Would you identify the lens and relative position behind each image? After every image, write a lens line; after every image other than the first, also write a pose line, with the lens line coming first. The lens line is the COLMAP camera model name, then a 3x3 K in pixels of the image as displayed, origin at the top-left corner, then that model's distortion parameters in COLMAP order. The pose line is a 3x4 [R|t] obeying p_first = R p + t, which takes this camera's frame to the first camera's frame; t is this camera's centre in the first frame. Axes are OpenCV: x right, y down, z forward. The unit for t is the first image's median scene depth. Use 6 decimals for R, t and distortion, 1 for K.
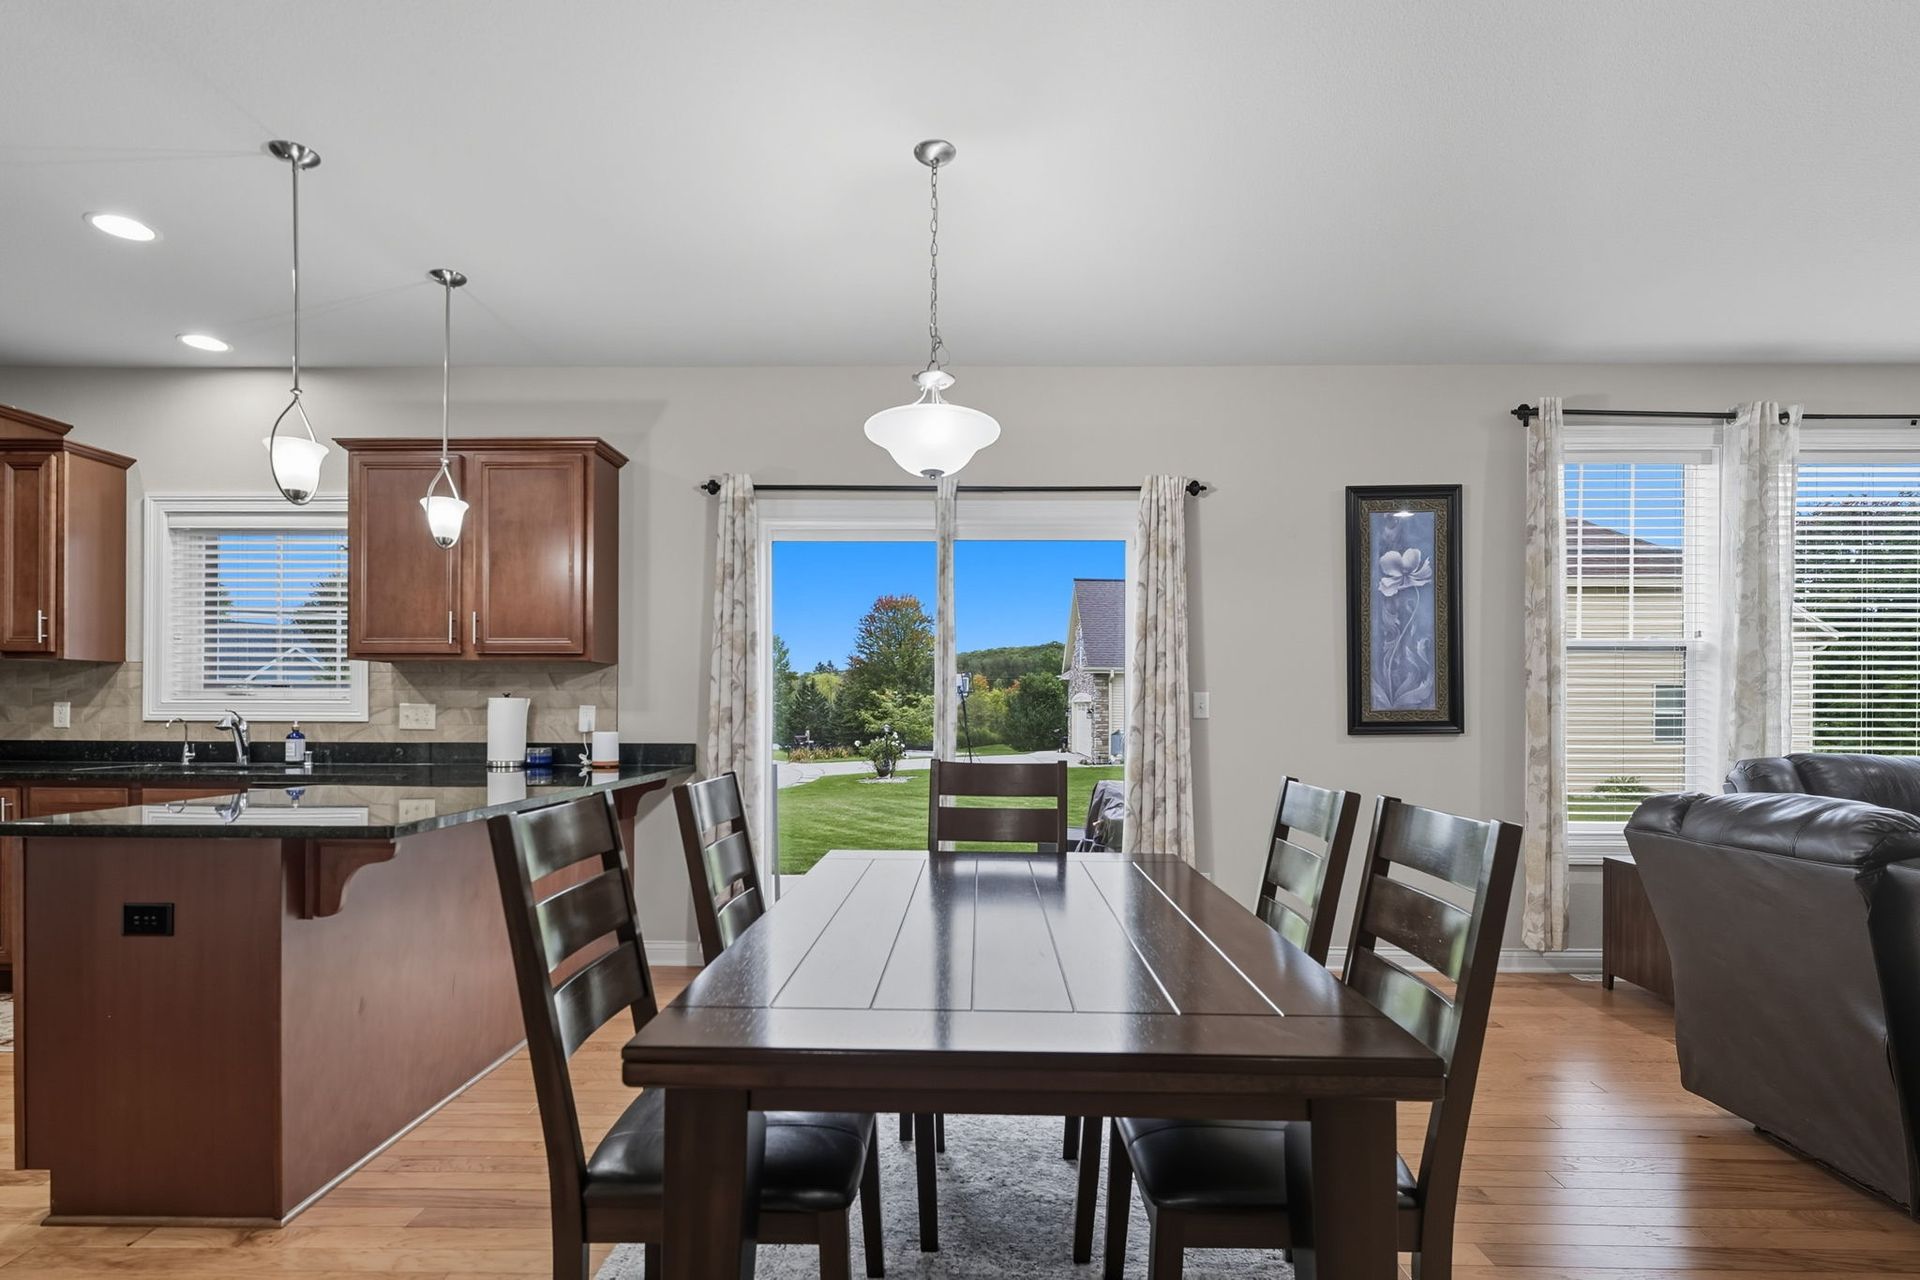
lens RADIAL K [[940.2, 0, 959.5], [0, 940.2, 707.4], [0, 0, 1]] dist [0.006746, -0.003108]
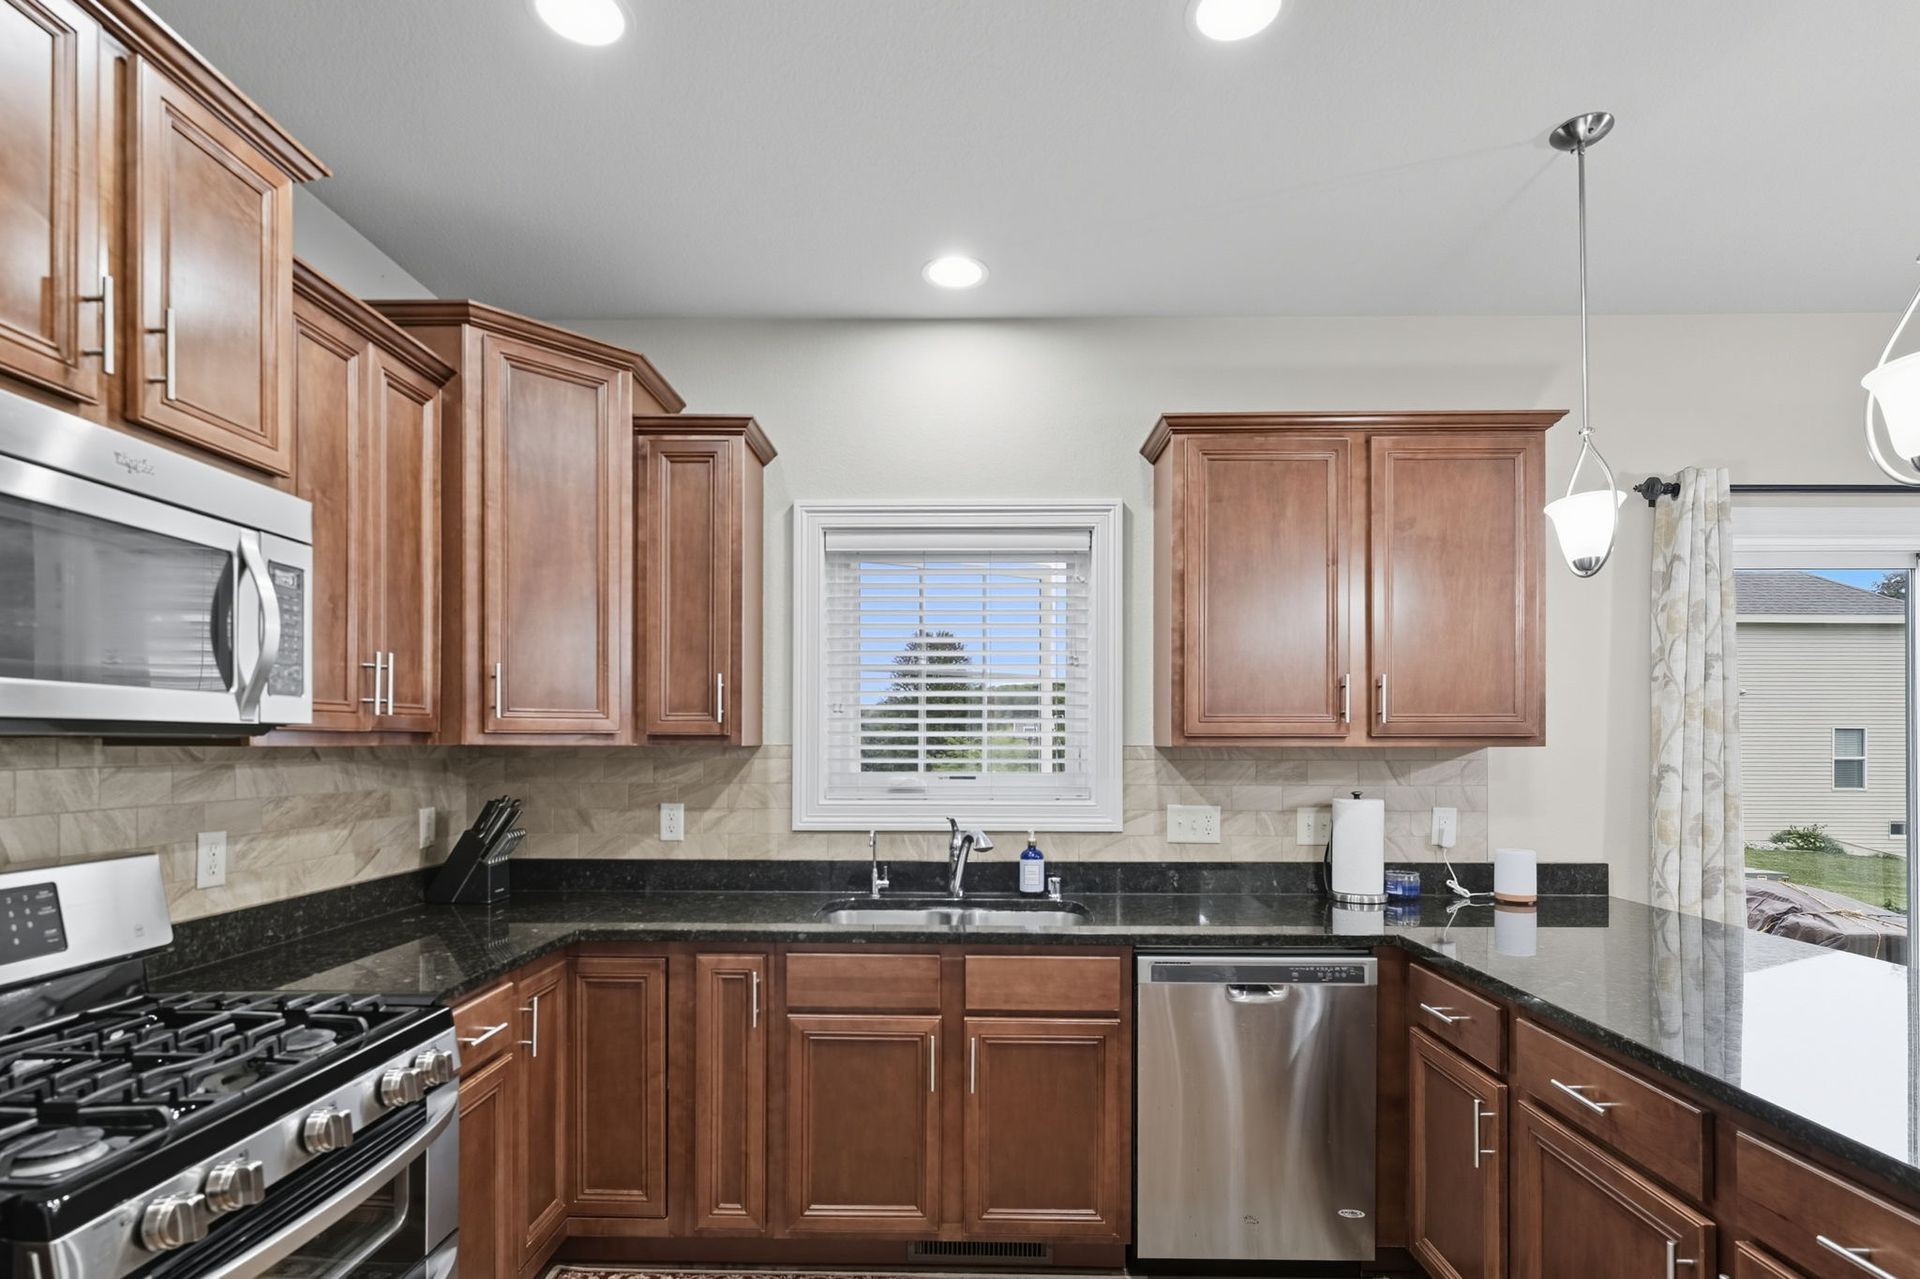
lens RADIAL K [[940.2, 0, 948.1], [0, 940.2, 742.2], [0, 0, 1]] dist [0.006746, -0.003108]
pose [[0.999977, -0.002279, 0.006313, -0.777391], [0.002308, 0.999987, -0.004586, -0.048514], [-0.006302, 0.004601, 0.999970, 0.320343]]
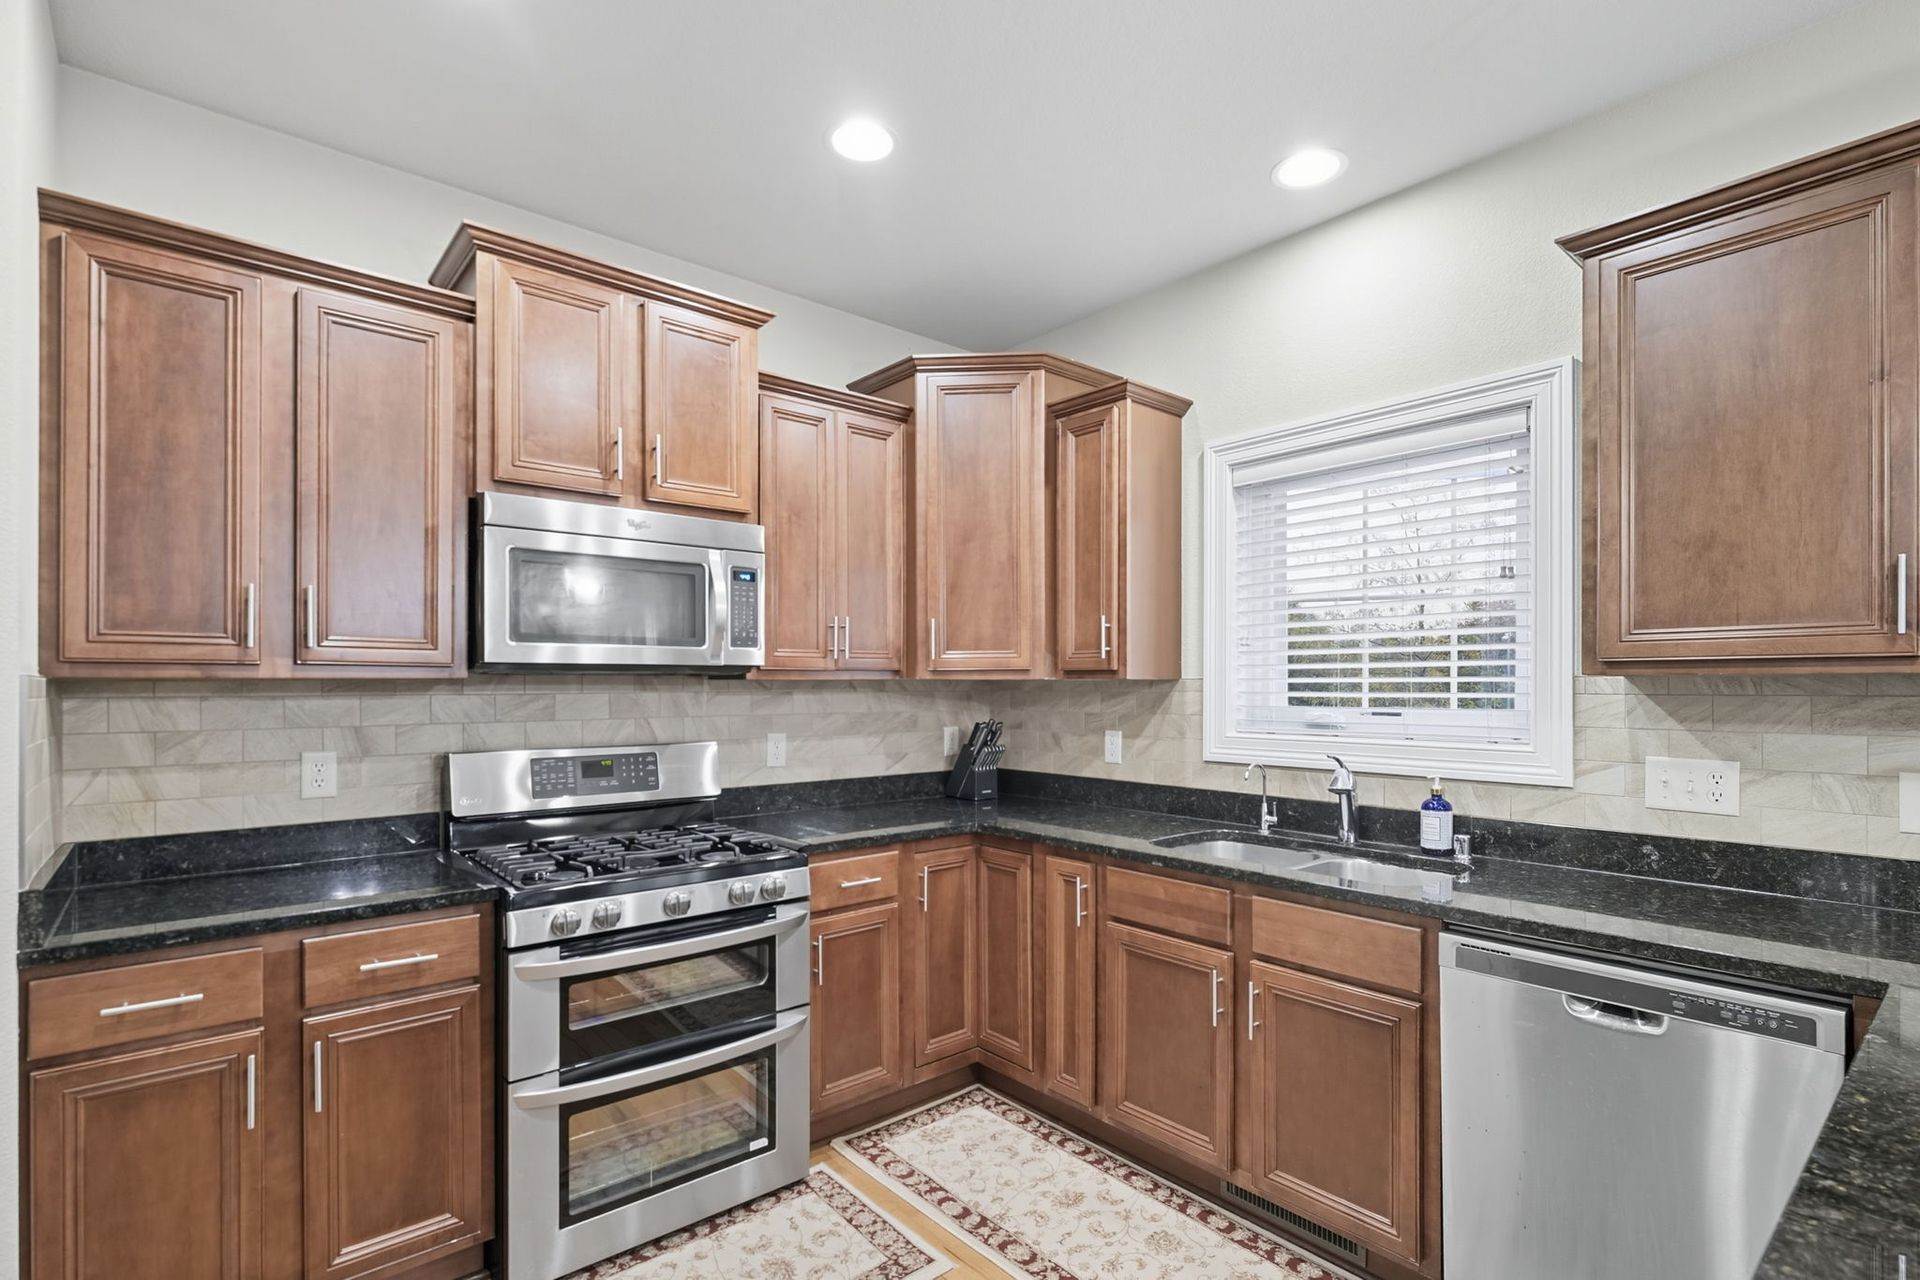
lens RADIAL K [[900.5, 0, 966.8], [0, 900.5, 685.8], [0, 0, 1]] dist [0.008292, -0.001395]
pose [[0.675563, -0.004457, -0.737289, -0.494174], [0.001986, 0.999989, -0.004225, -0.041640], [0.737299, 0.001390, 0.675565, 0.414284]]
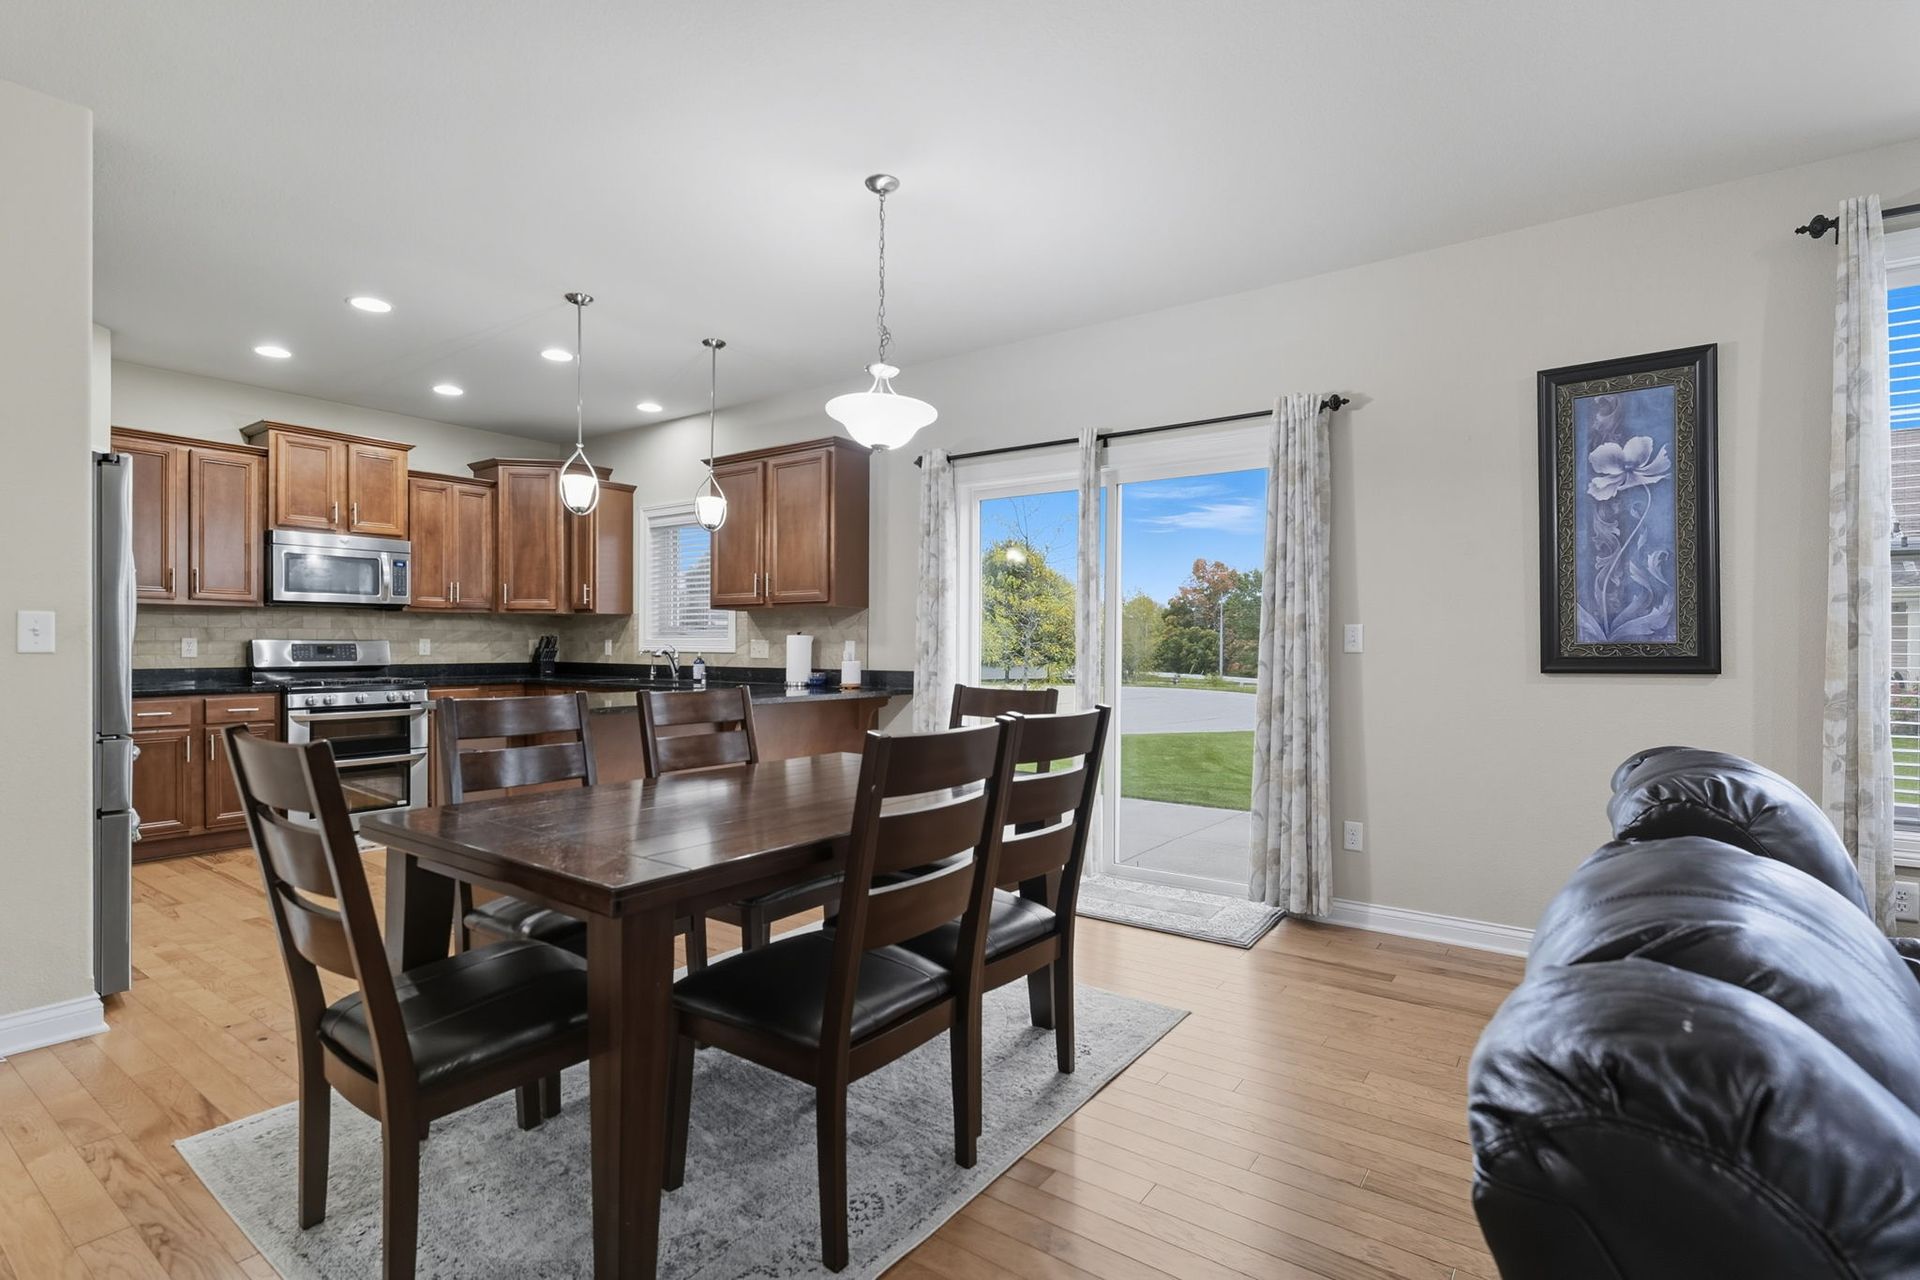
lens RADIAL K [[900.5, 0, 958.3], [0, 900.5, 648.1], [0, 0, 1]] dist [0.008292, -0.001395]
pose [[0.824919, 0.001348, -0.565250, 0.439766], [-0.001137, 0.999999, 0.000725, 0.007086], [0.565250, 0.000044, 0.824919, 0.059937]]
